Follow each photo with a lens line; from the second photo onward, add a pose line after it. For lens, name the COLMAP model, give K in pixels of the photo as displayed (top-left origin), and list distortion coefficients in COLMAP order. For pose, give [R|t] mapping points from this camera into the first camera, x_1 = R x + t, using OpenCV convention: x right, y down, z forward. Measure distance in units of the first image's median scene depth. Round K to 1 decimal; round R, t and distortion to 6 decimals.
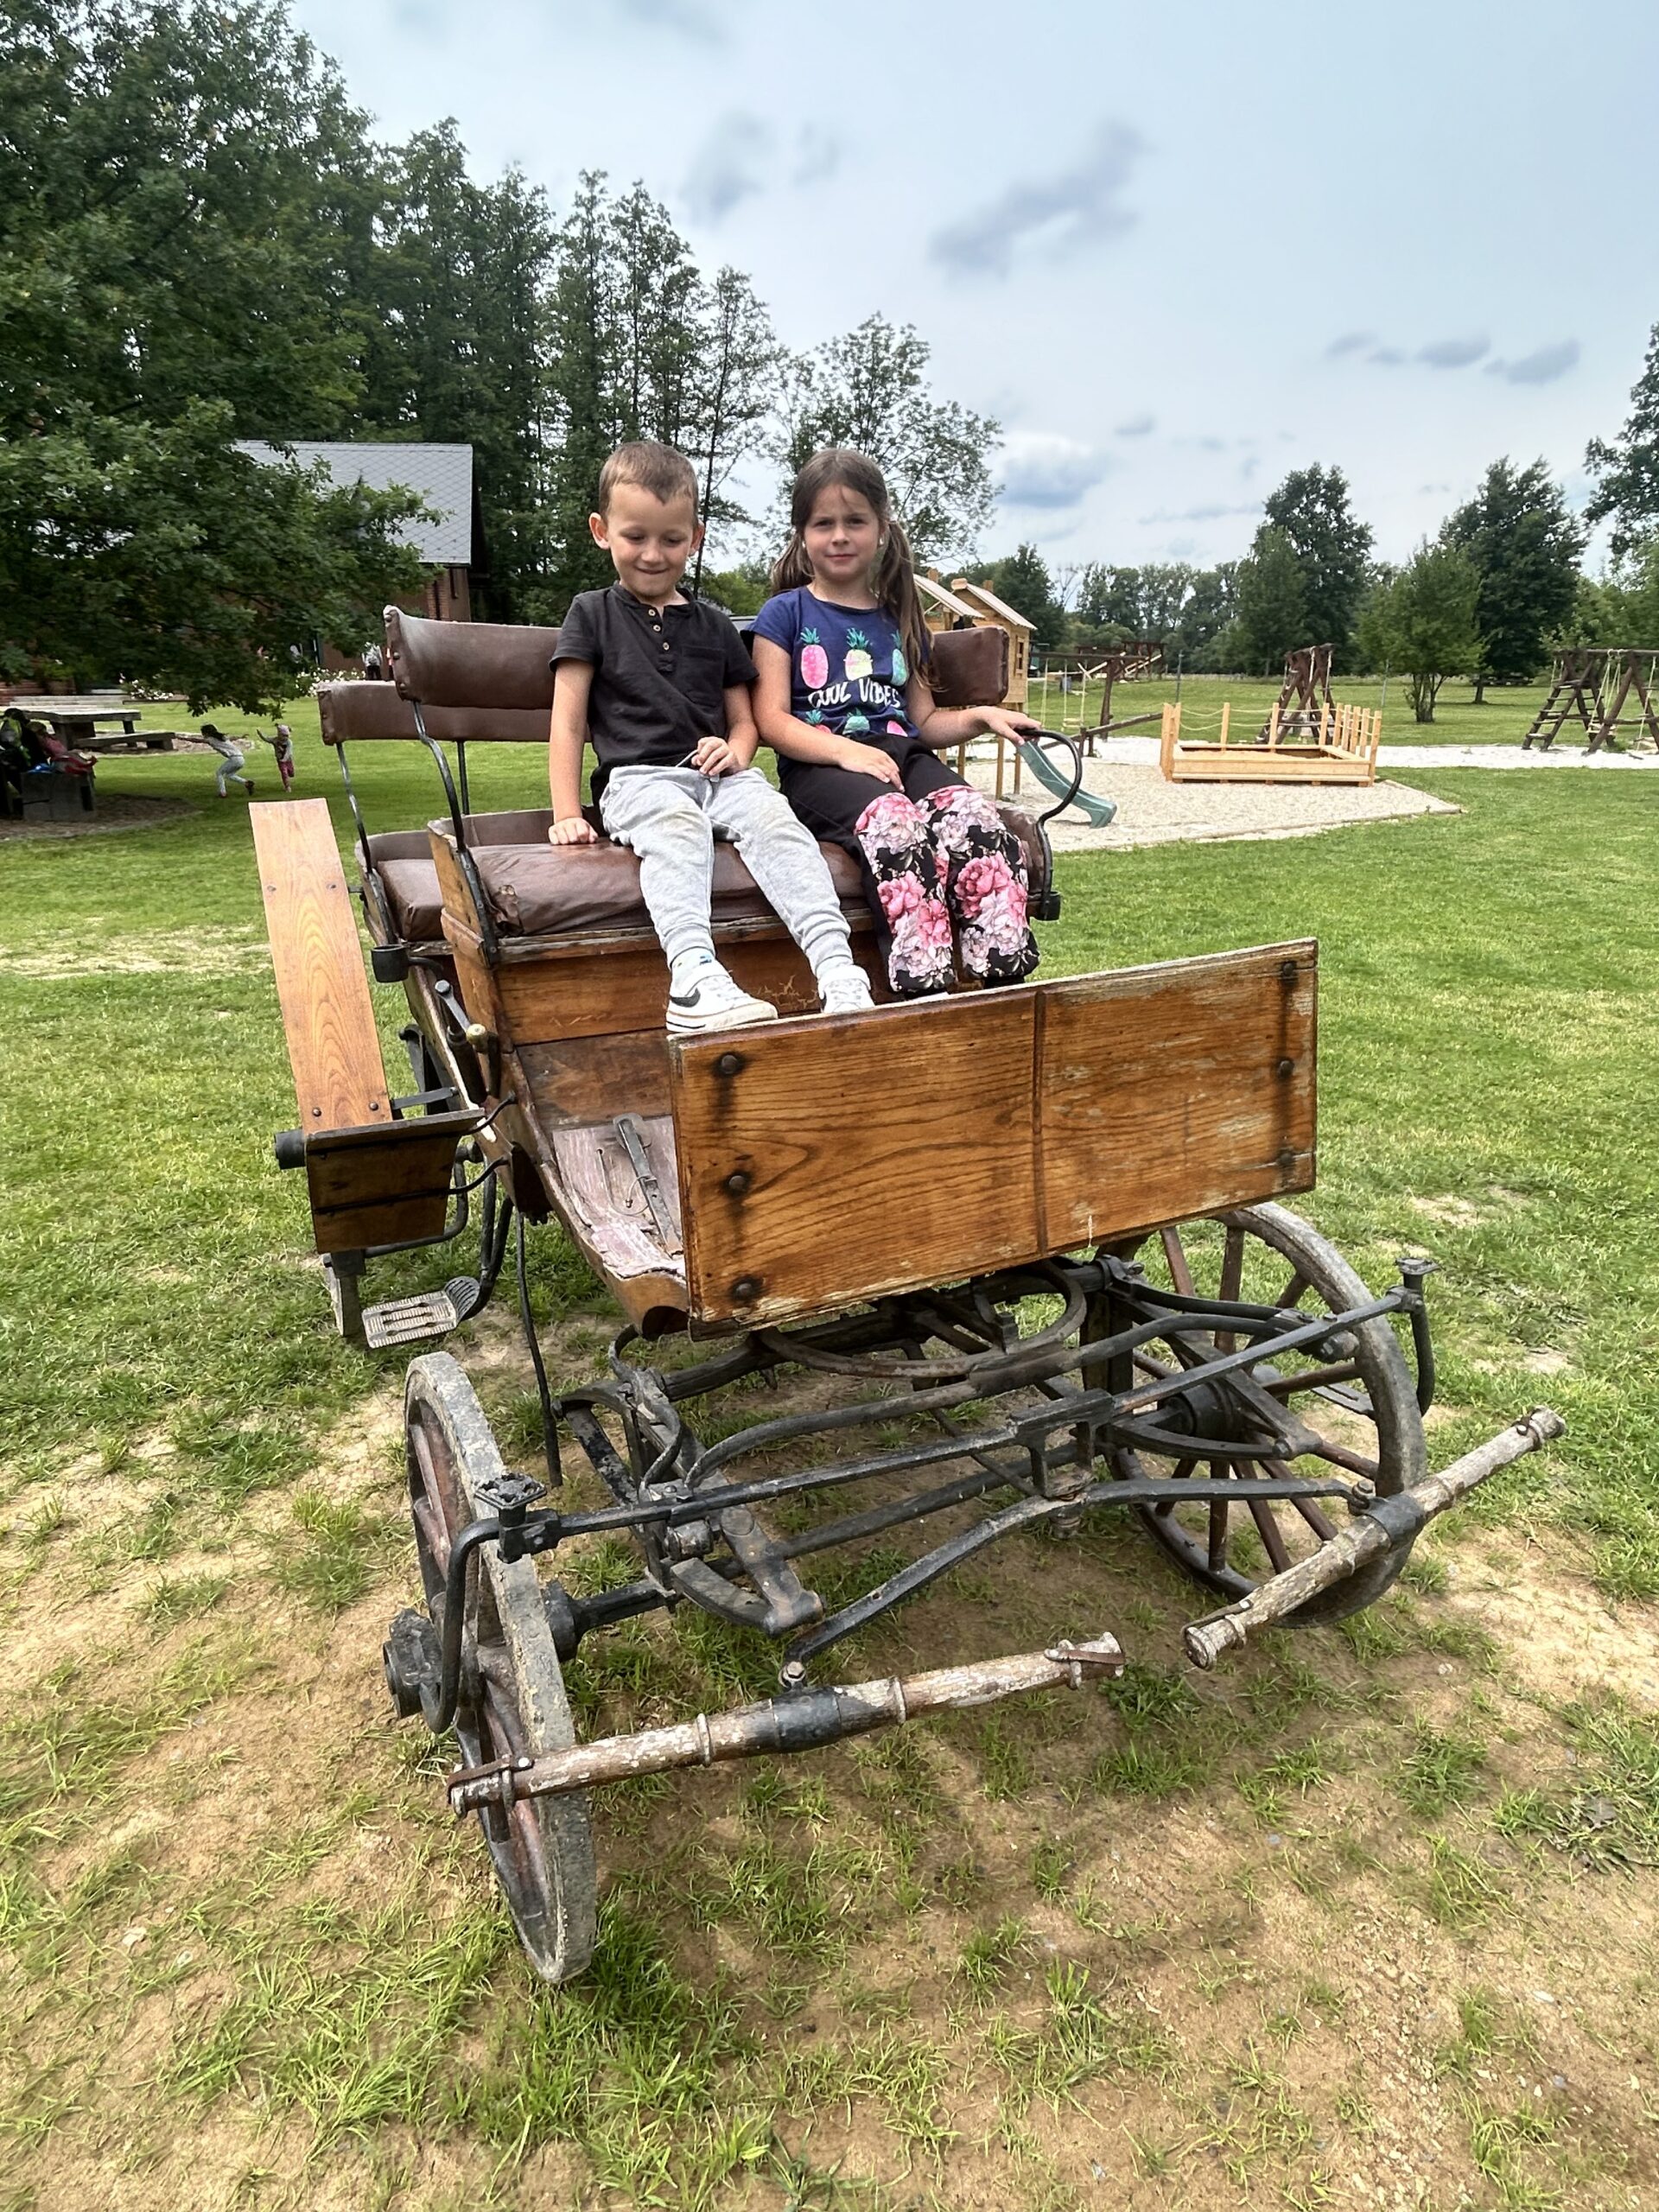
lens RADIAL K [[1299.5, 0, 829.5], [0, 1299.5, 1106.0], [0, 0, 1]] dist [-0.029493, 0.013410]
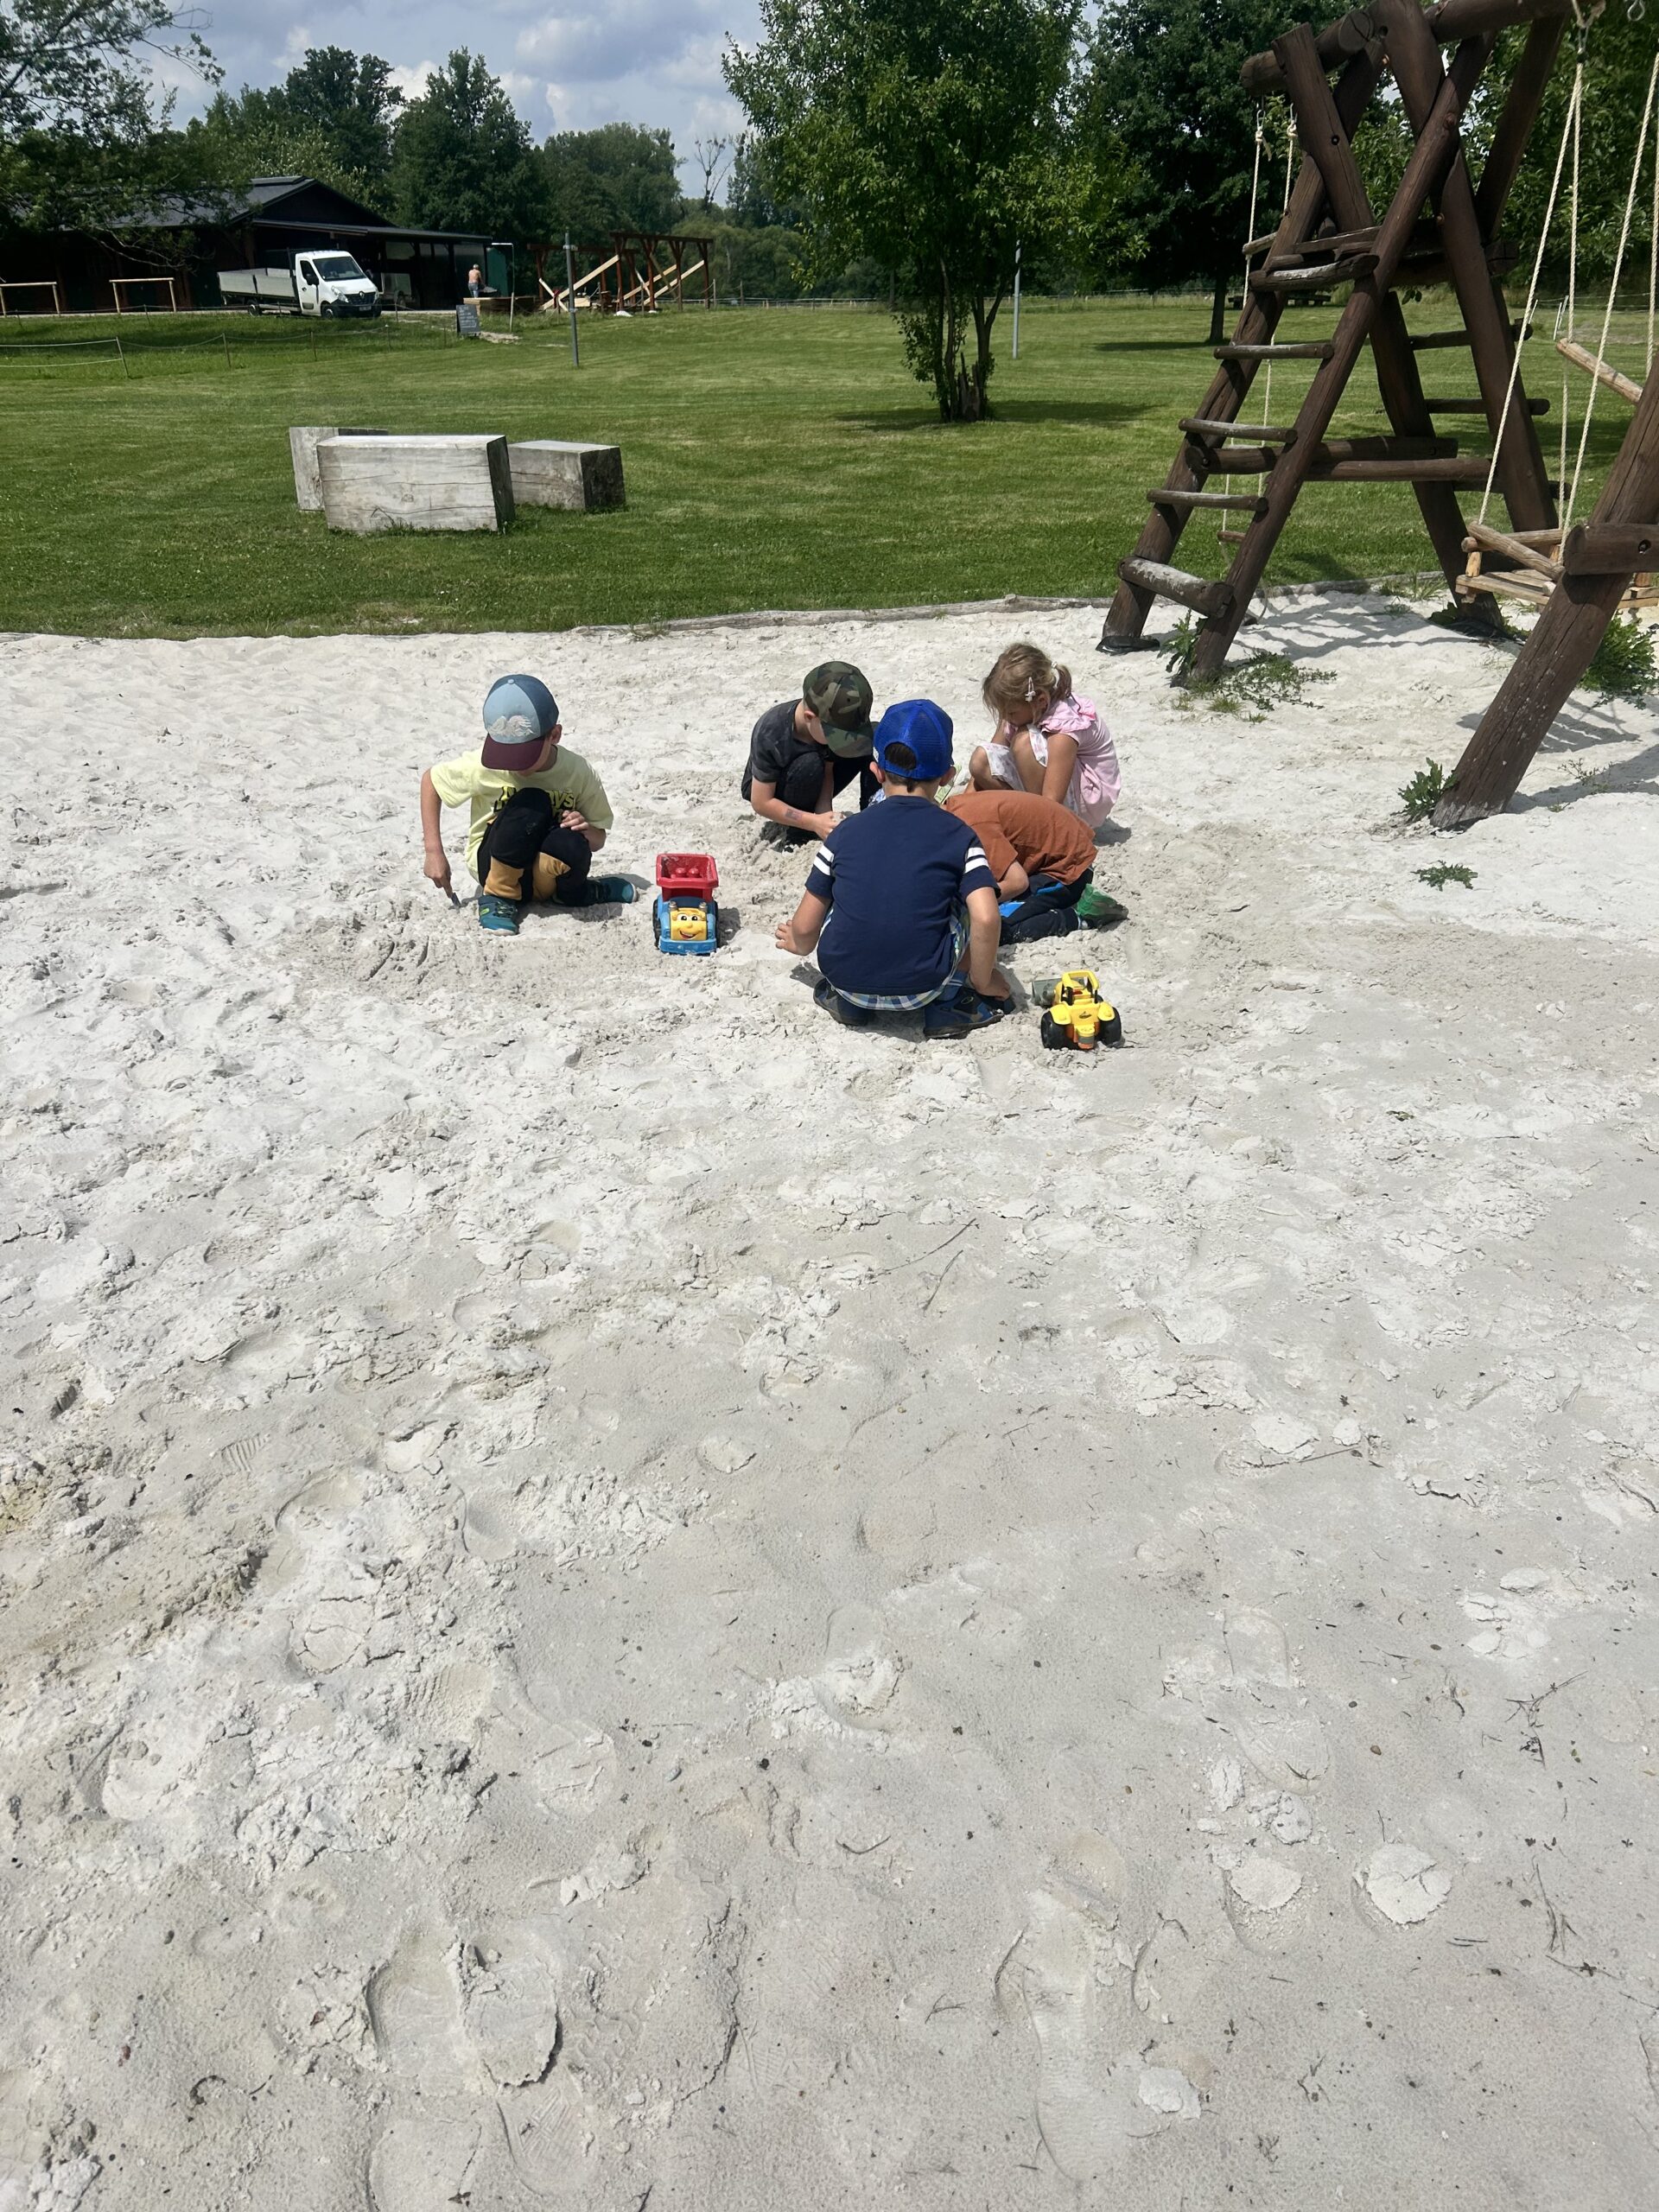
lens RADIAL K [[1700.3, 0, 833.1], [0, 1700.3, 1086.2], [0, 0, 1]] dist [-0.003208, -0.007079]
pose [[0.977504, -0.094818, 0.188401, 0.243961], [0.073586, 0.990441, 0.116669, -0.133451], [-0.197663, -0.100181, 0.975138, 0.416869]]
